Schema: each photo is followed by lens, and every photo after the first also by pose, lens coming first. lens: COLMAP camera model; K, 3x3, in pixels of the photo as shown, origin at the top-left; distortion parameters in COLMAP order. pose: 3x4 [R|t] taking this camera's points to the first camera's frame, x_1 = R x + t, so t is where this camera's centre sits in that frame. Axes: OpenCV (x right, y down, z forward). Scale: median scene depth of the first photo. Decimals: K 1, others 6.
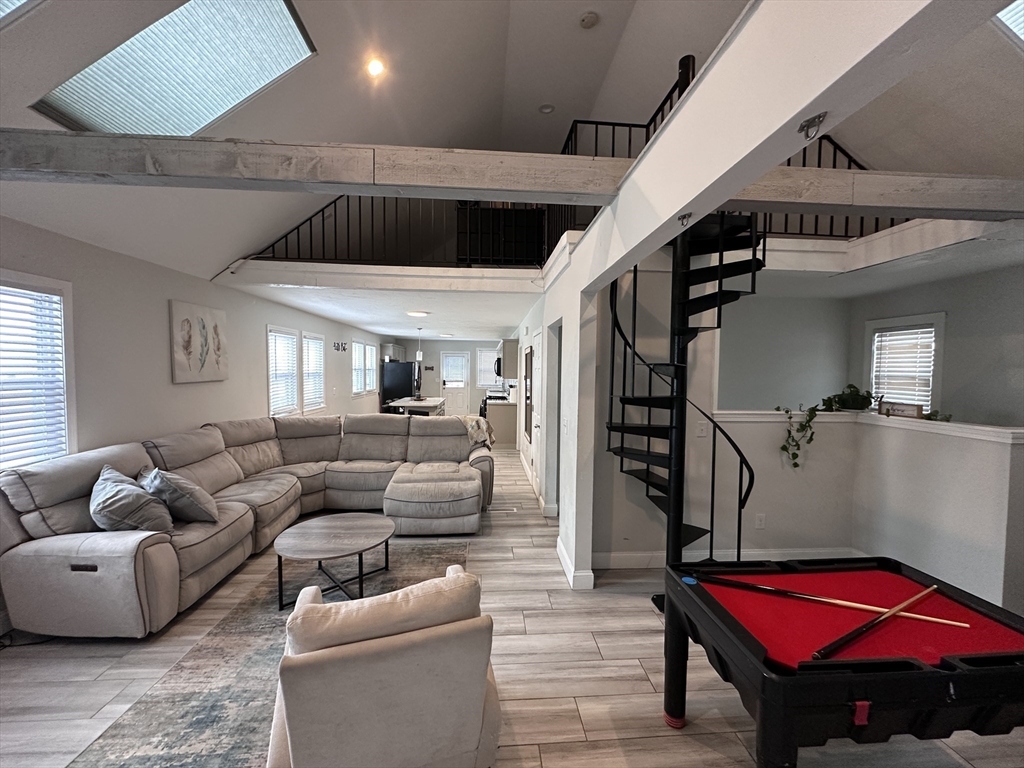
lens RADIAL K [[407.8, 0, 514.1], [0, 407.8, 386.1], [0, 0, 1]] dist [-0.008497, 0.000169]
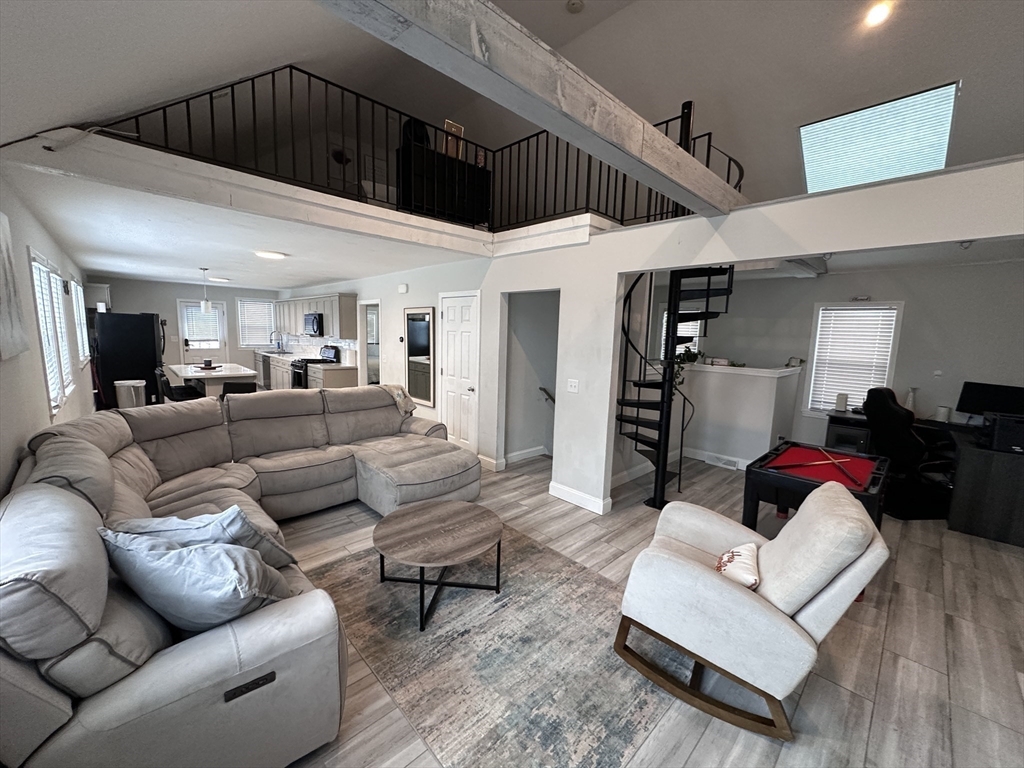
lens RADIAL K [[407.8, 0, 516.2], [0, 407.8, 385.8], [0, 0, 1]] dist [-0.008497, 0.000169]
pose [[0.766997, -0.076291, 0.637099, -0.689285], [0.006437, 0.993771, 0.111253, -0.029620], [-0.641618, -0.081230, 0.762711, 0.208942]]
